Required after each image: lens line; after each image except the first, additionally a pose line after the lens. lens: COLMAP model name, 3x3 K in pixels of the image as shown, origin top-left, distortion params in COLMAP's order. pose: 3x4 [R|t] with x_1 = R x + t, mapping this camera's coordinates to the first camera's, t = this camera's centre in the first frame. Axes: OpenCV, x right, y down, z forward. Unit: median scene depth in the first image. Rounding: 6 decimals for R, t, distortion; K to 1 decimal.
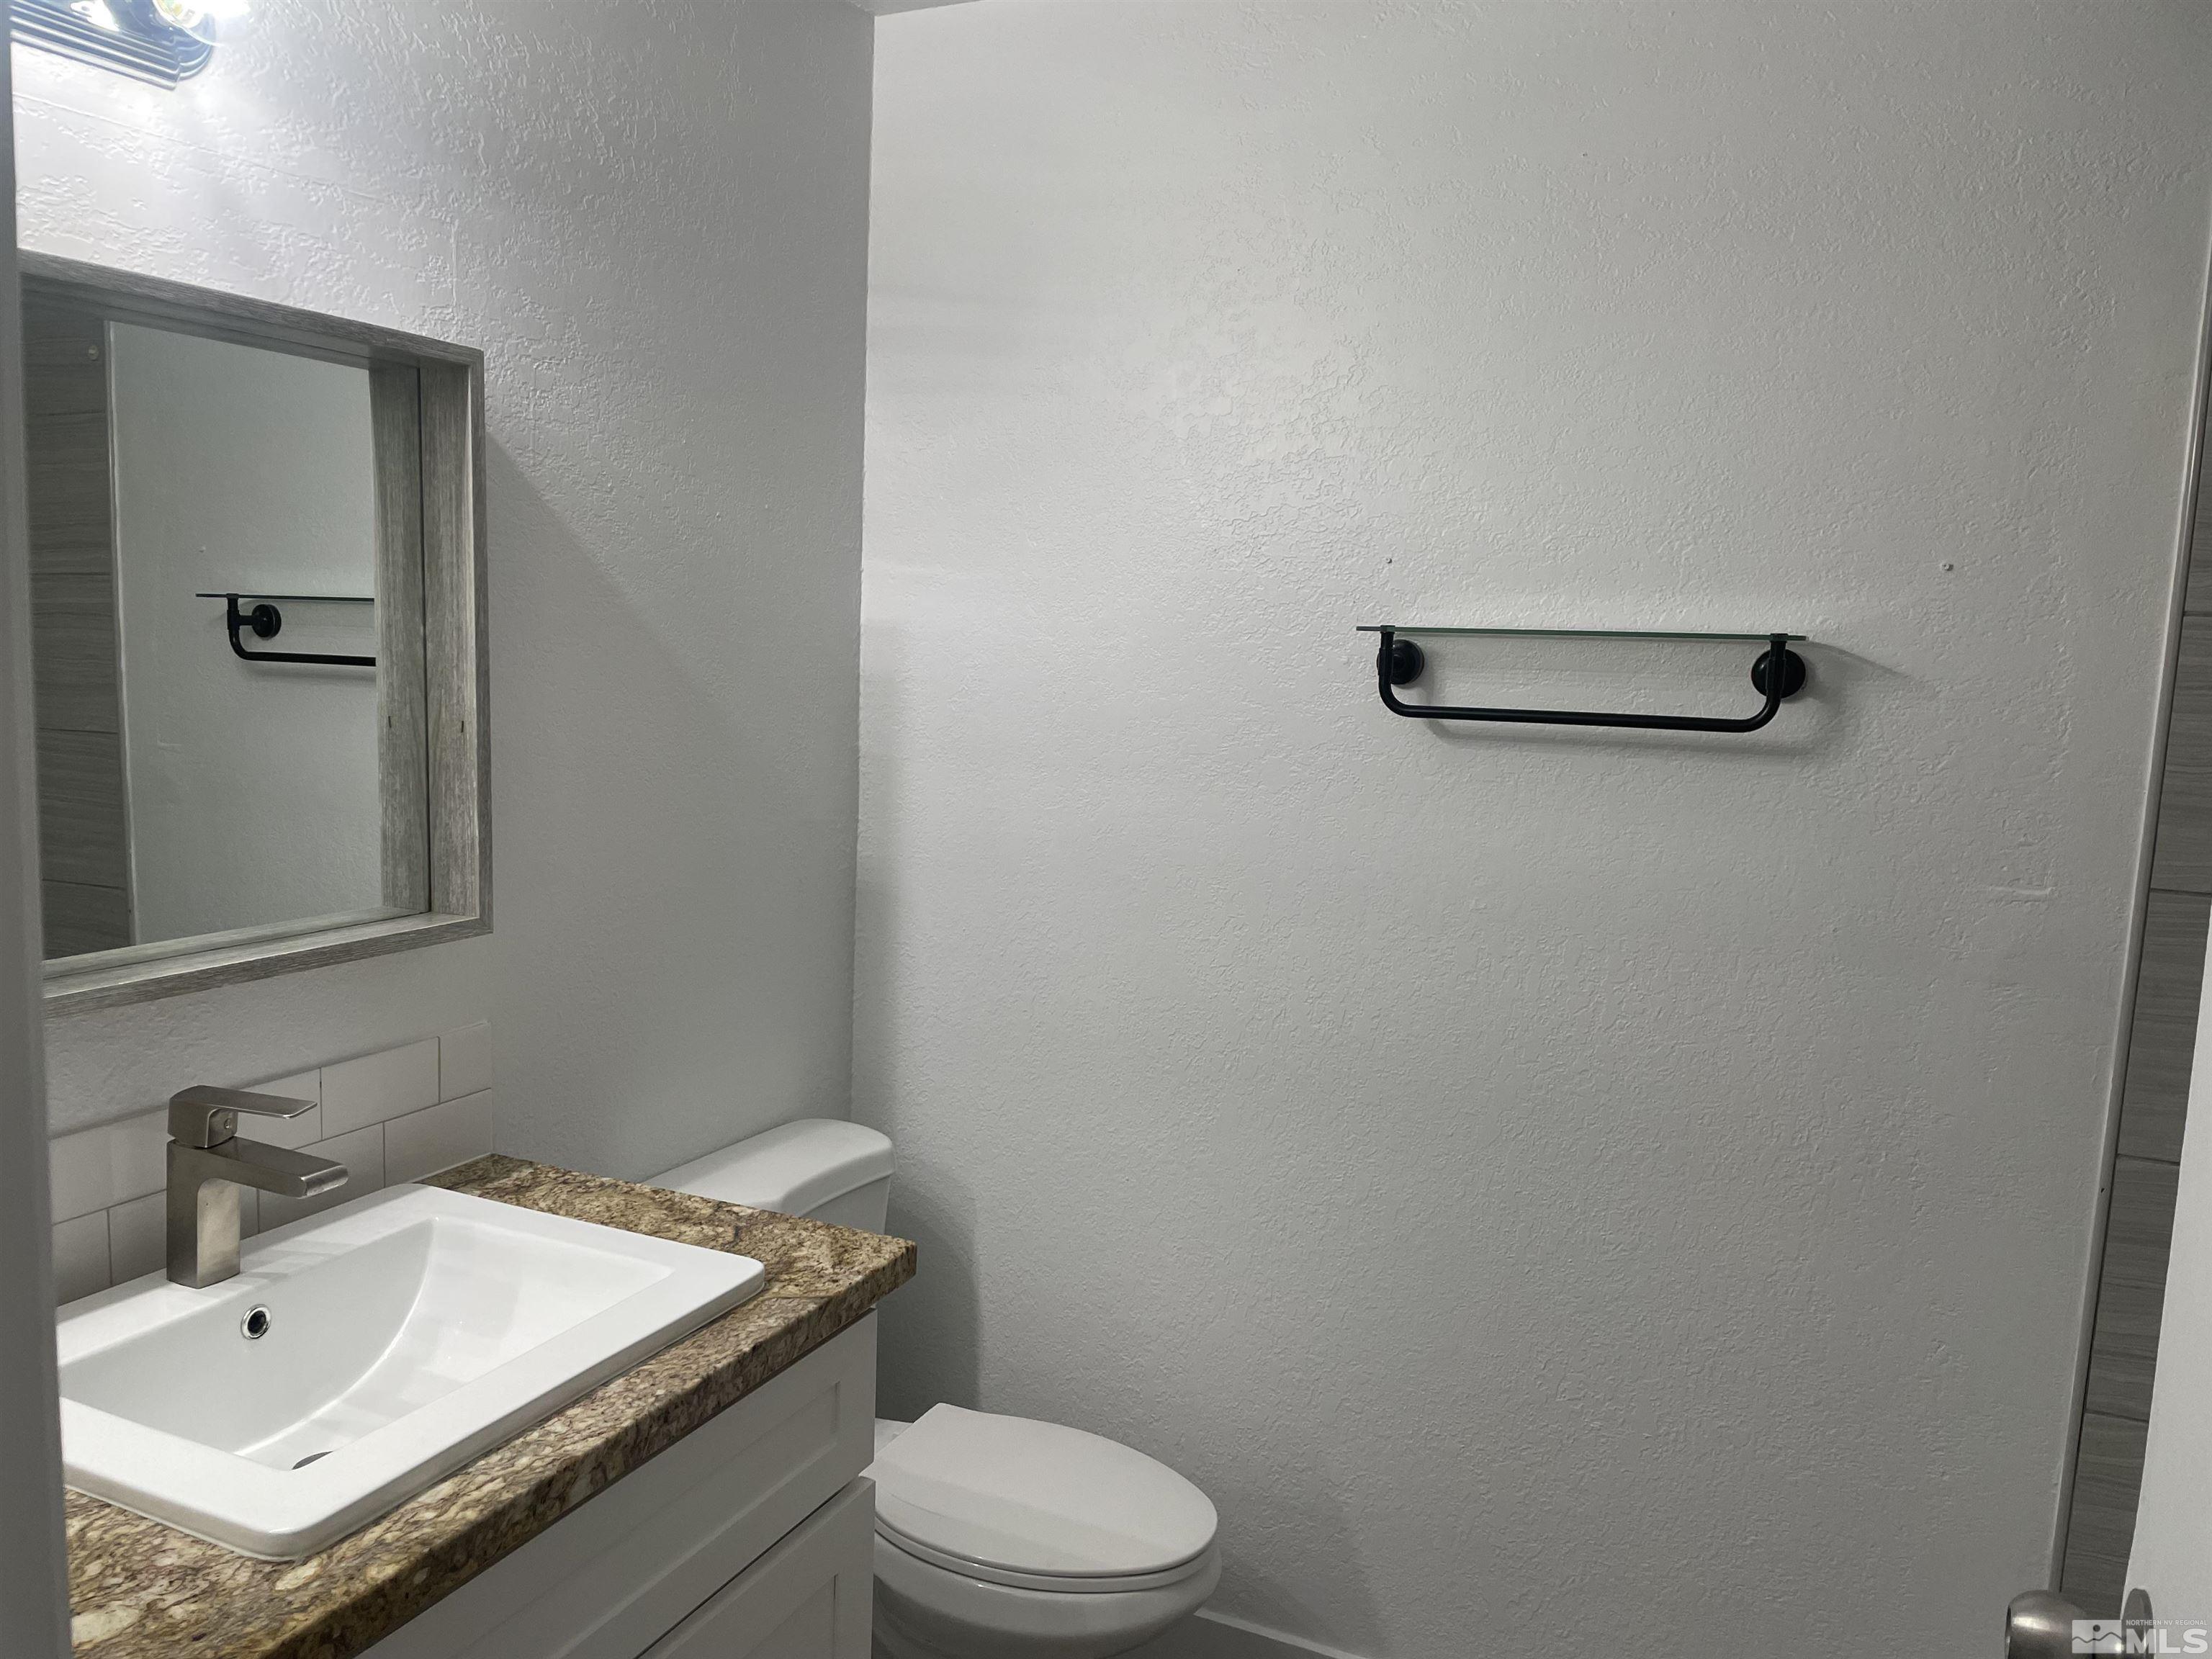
lens RADIAL K [[1662.8, 0, 1118.2], [0, 1662.8, 802.5], [0, 0, 1]] dist [0.083502, -0.105250]
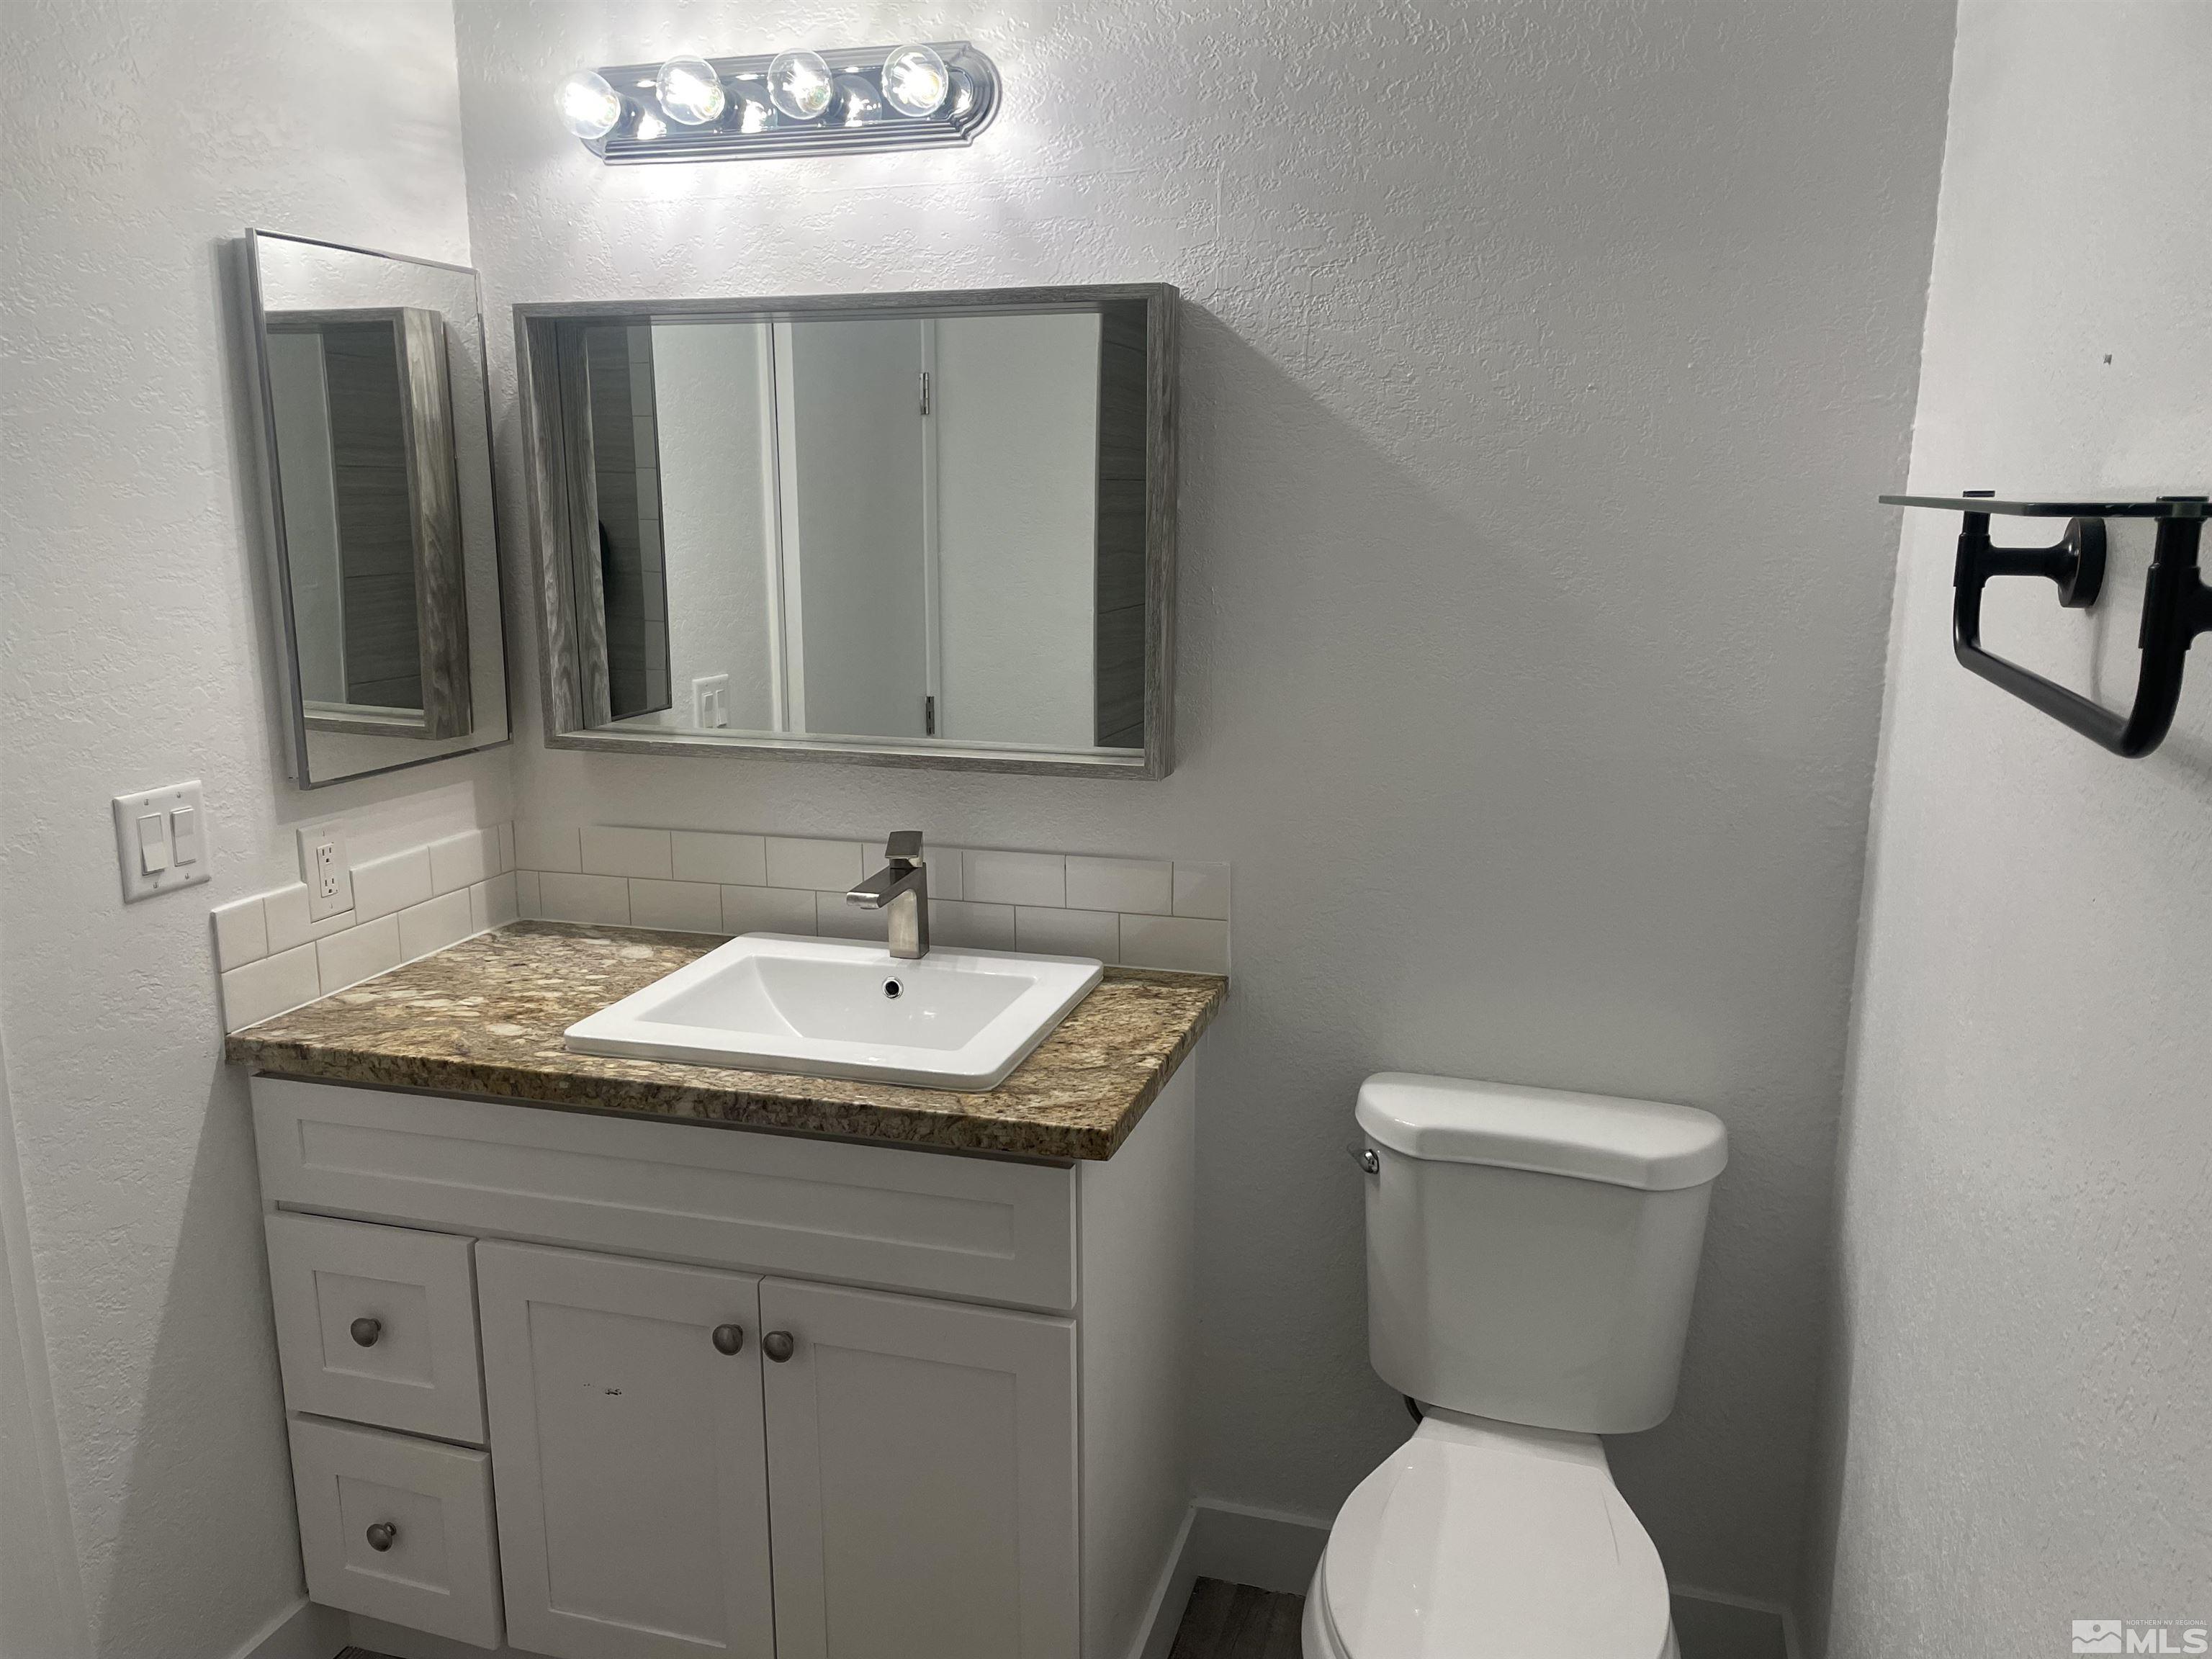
lens RADIAL K [[1662.8, 0, 1088.8], [0, 1662.8, 810.4], [0, 0, 1]] dist [0.084451, -0.106290]
pose [[0.124597, 0.152680, -0.980390, 0.913762], [-0.095648, 0.985336, 0.141294, -0.074100], [0.987587, 0.076167, 0.137373, 0.917670]]
